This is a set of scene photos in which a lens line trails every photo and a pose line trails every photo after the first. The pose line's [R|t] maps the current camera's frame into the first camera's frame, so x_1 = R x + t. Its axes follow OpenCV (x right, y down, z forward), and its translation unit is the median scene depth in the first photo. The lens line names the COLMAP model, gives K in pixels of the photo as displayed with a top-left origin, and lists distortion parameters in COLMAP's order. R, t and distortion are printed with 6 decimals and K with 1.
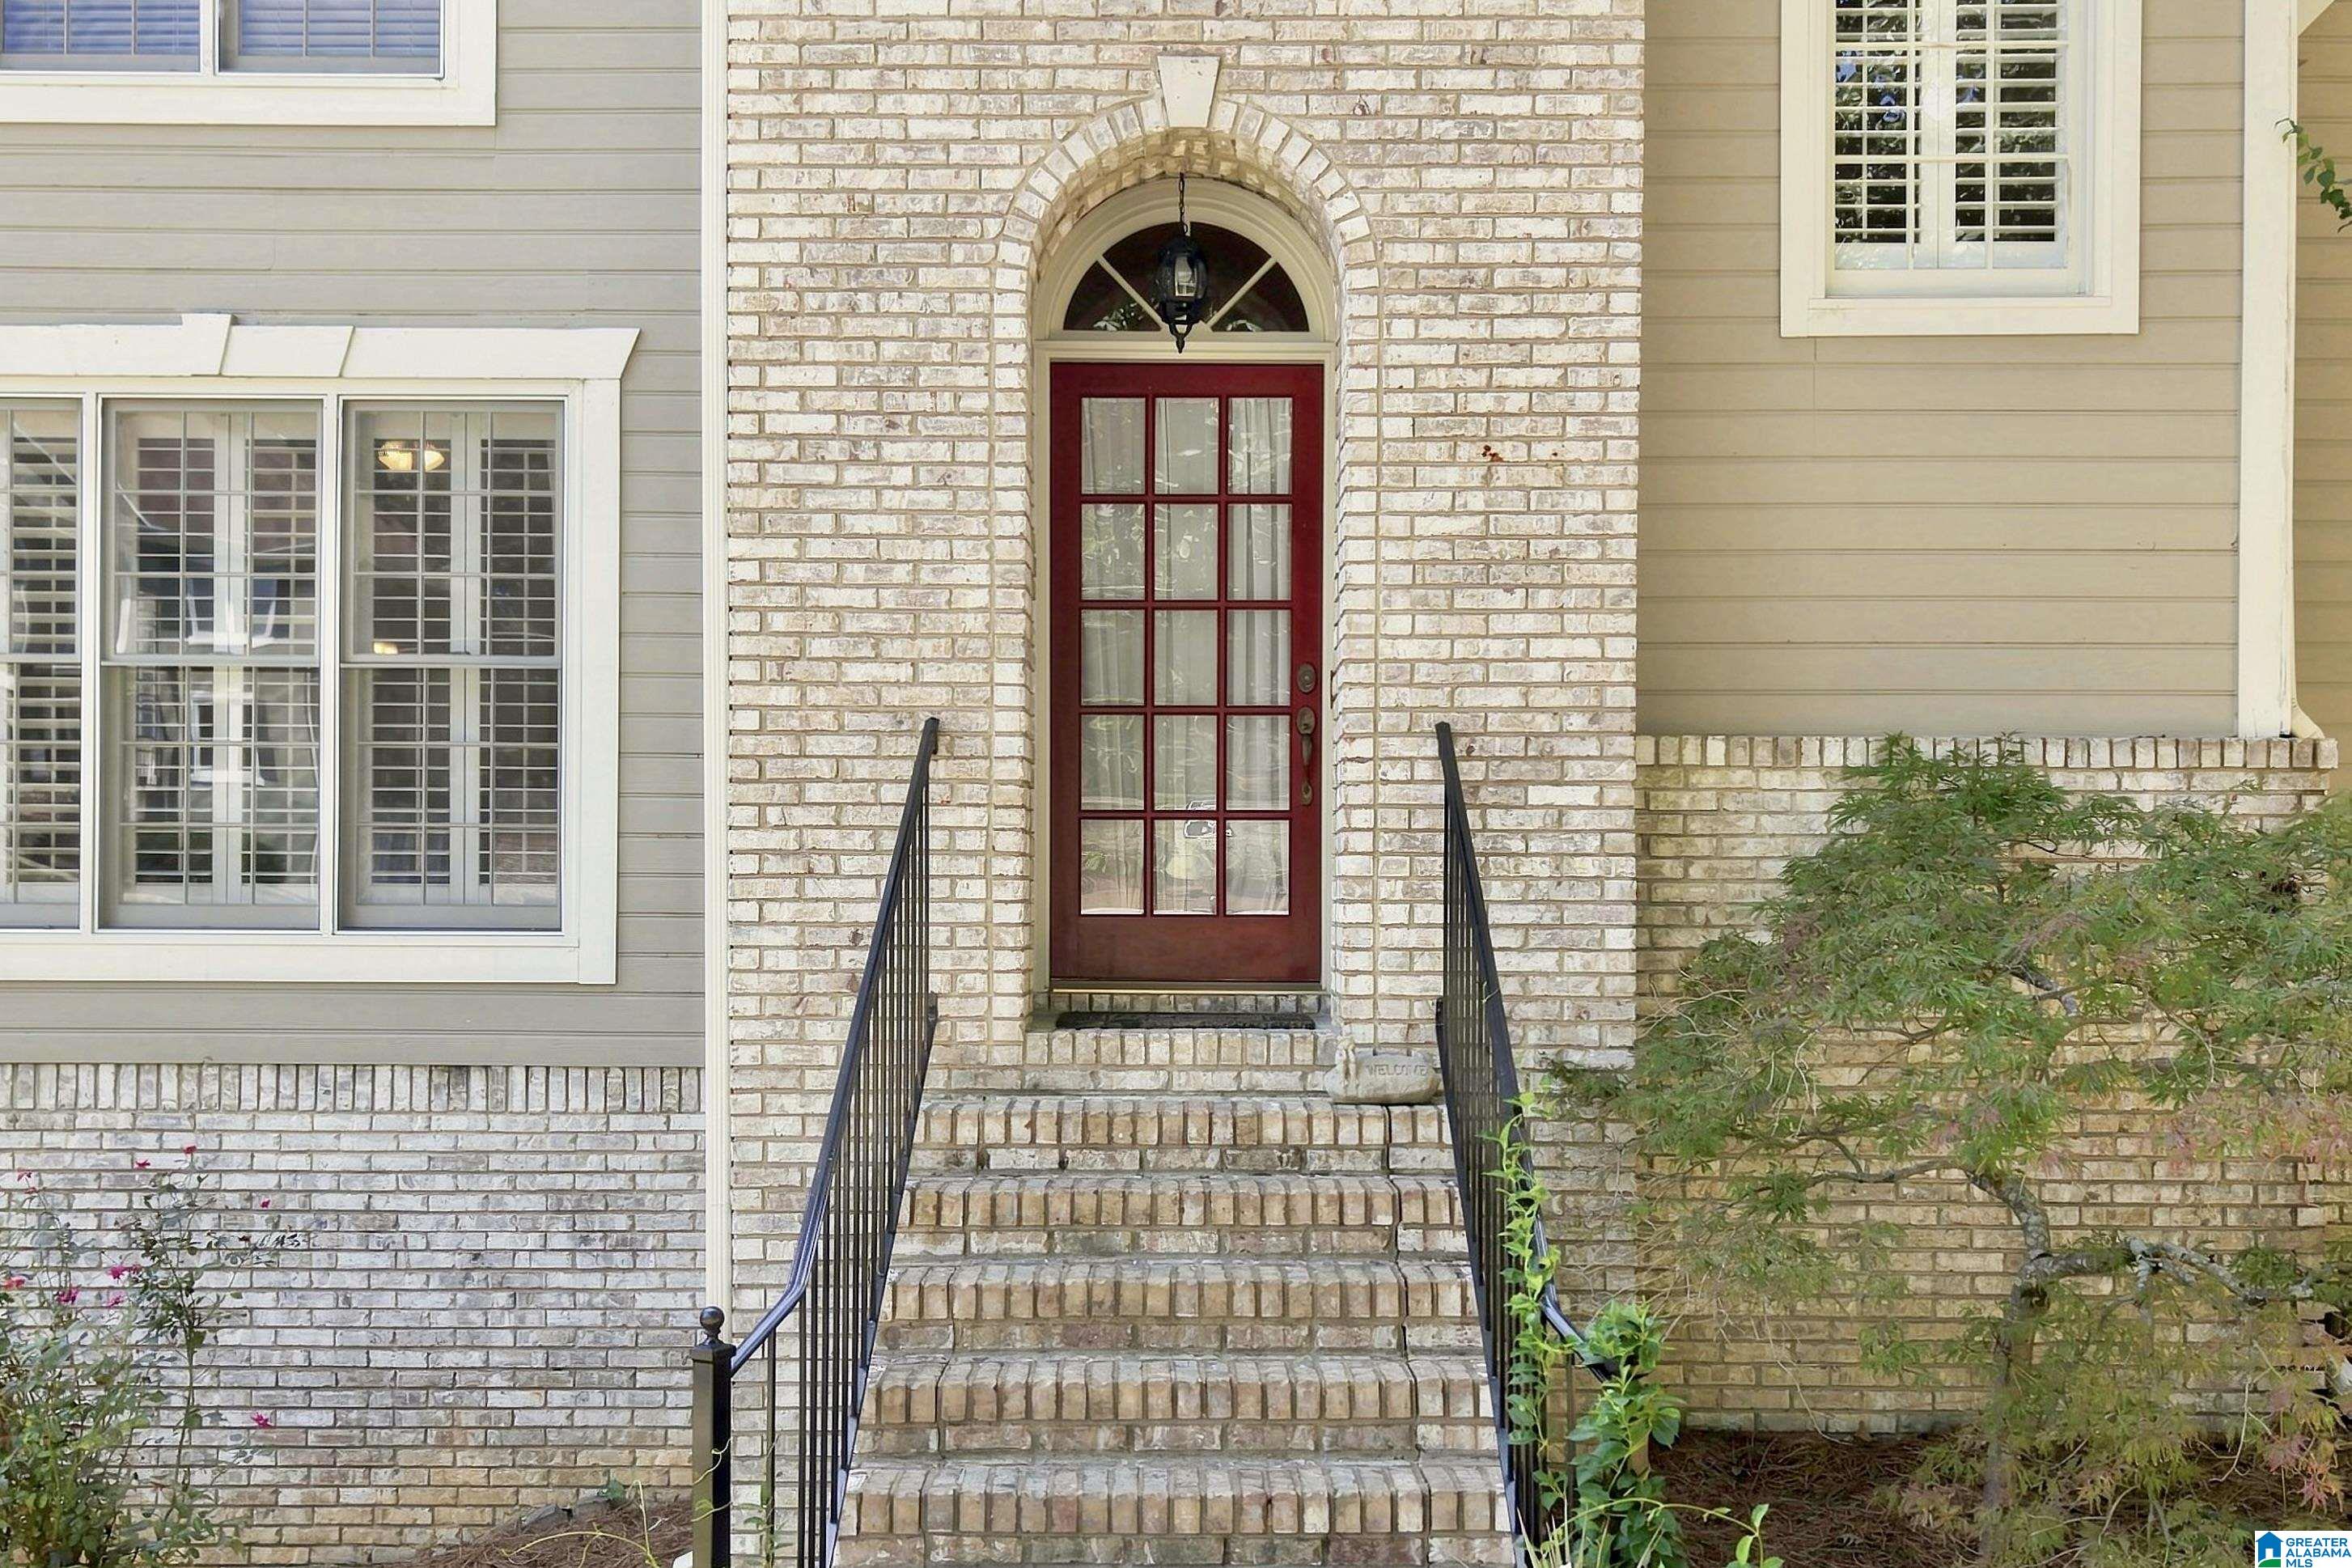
lens RADIAL K [[2324.2, 0, 1126.6], [0, 2324.2, 962.5], [0, 0, 1]] dist [0.001469, 0.000000]
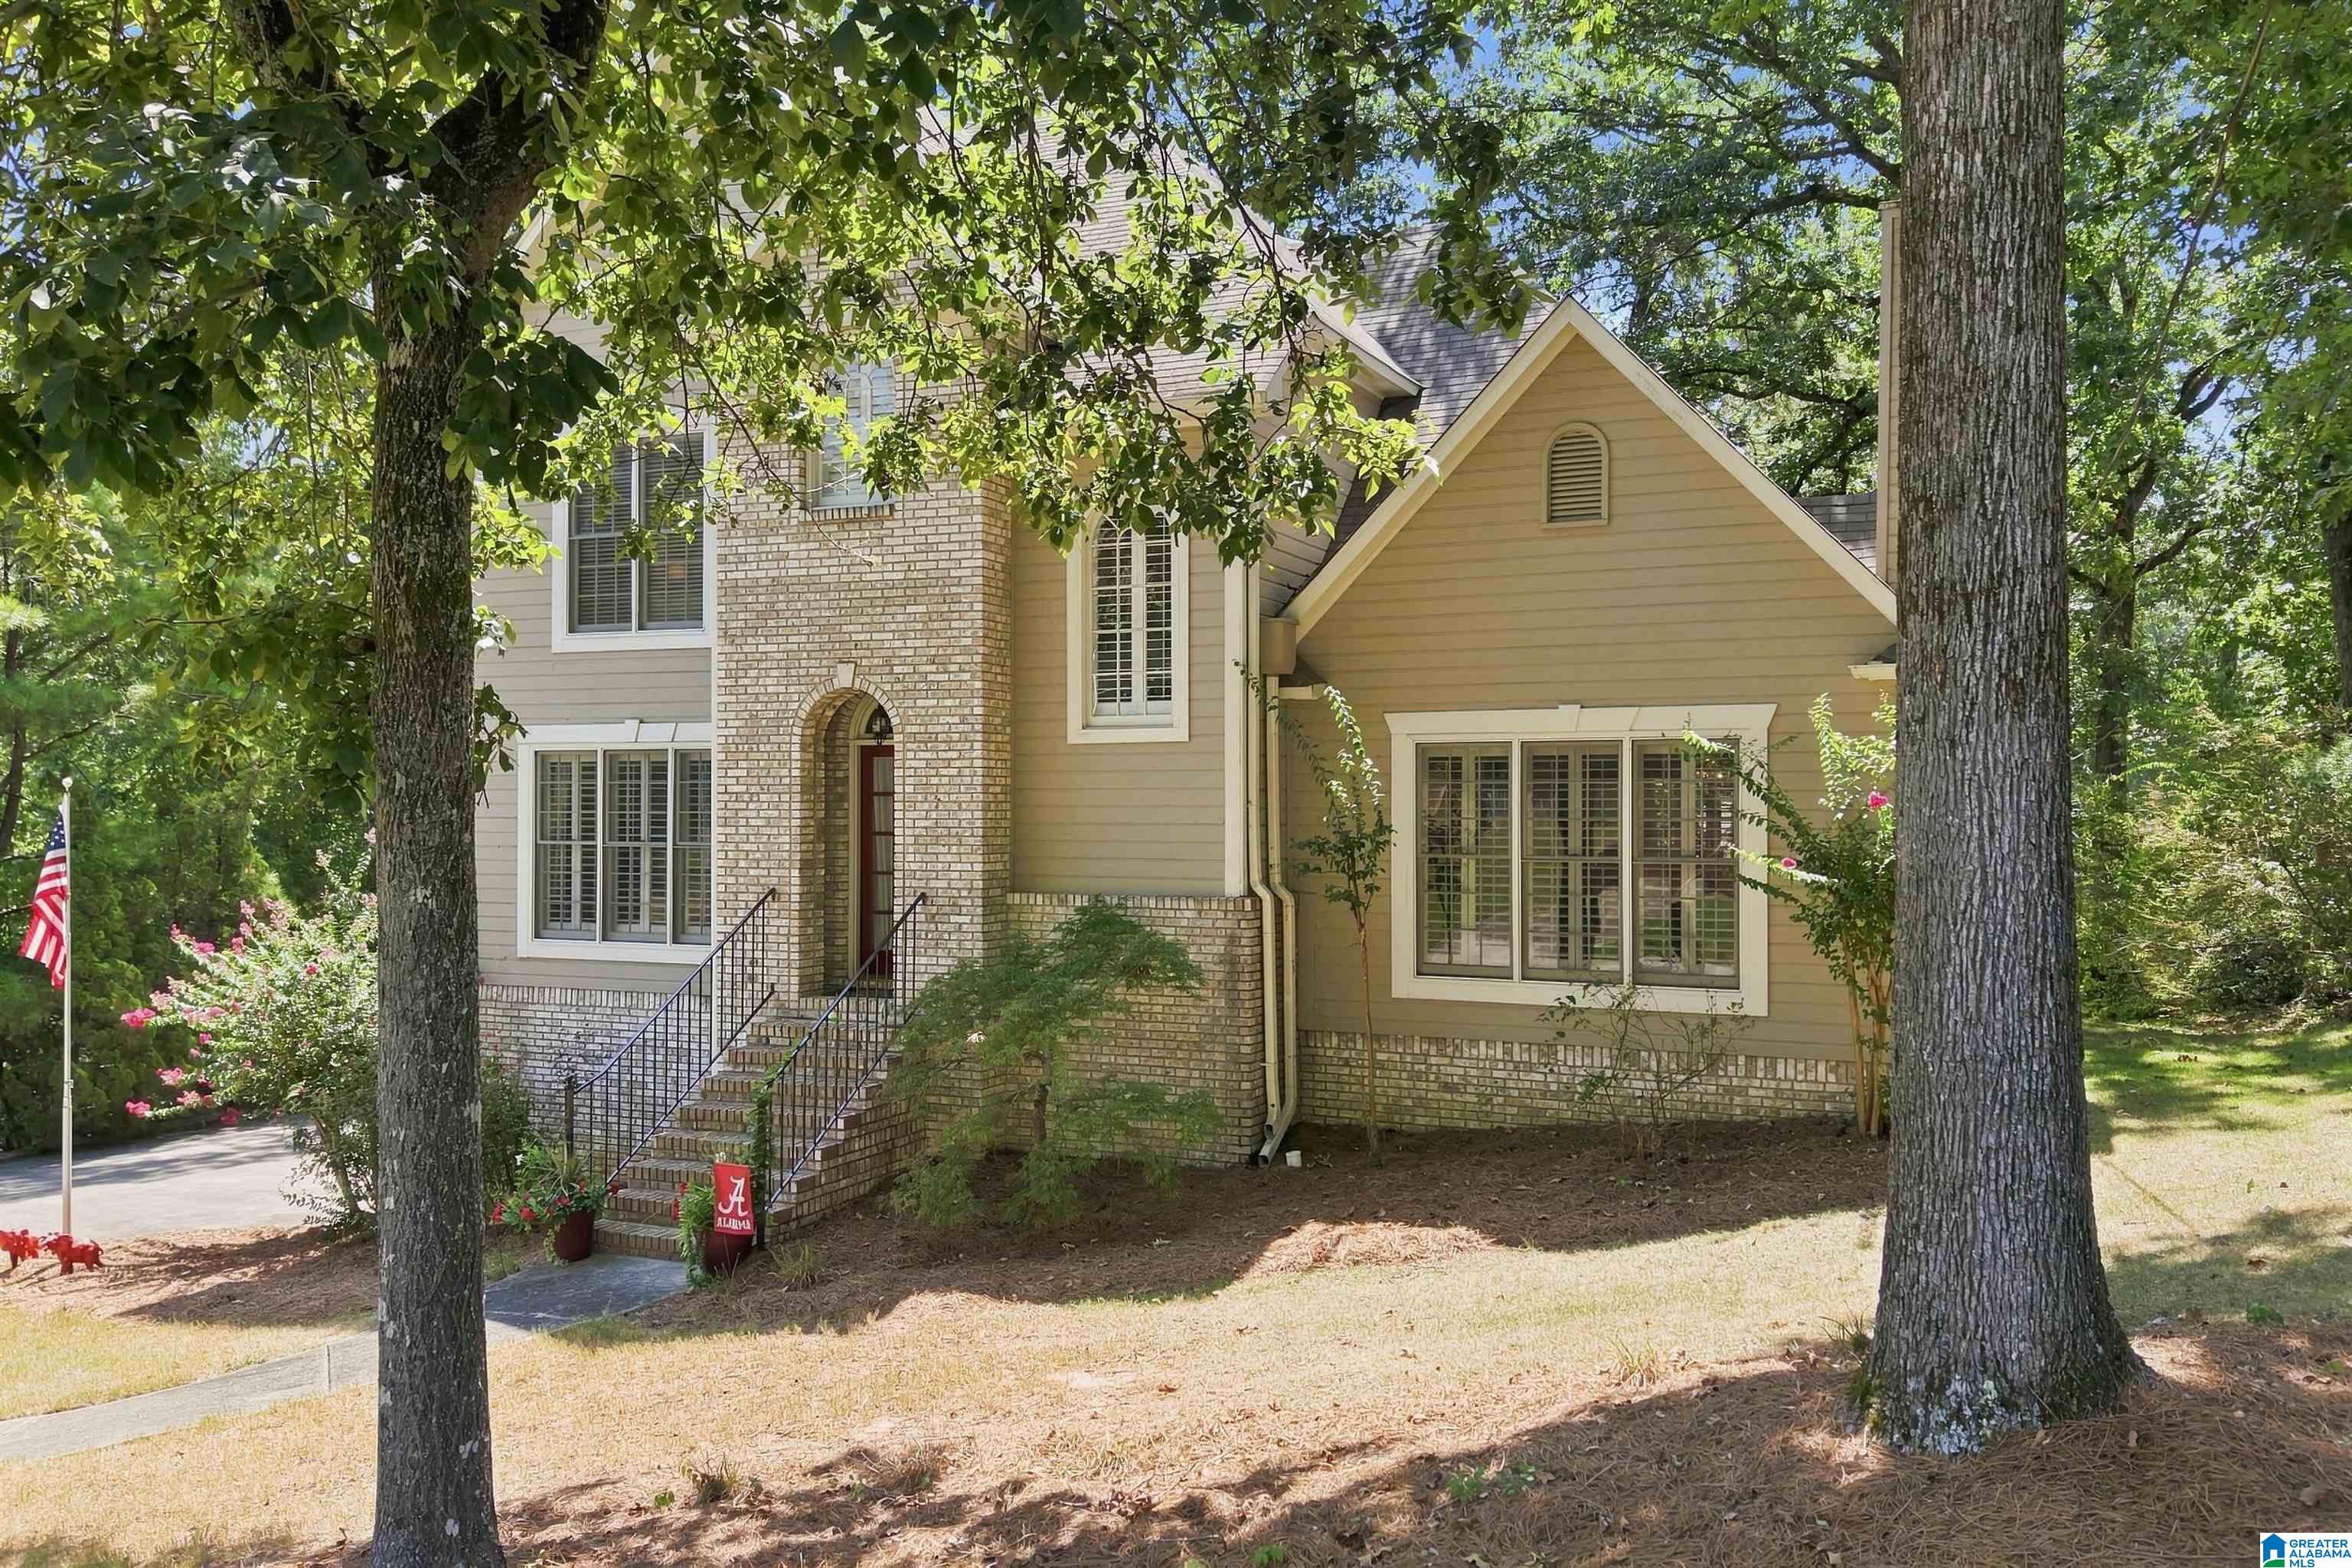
lens RADIAL K [[1962.3, 0, 1182.5], [0, 1962.3, 784.7], [0, 0, 1]] dist [0.009164, -0.009351]
pose [[0.923035, -0.007028, -0.384652, 1.351247], [-0.008254, 0.999241, -0.038065, -0.146307], [0.384628, 0.038310, 0.922276, -1.093515]]
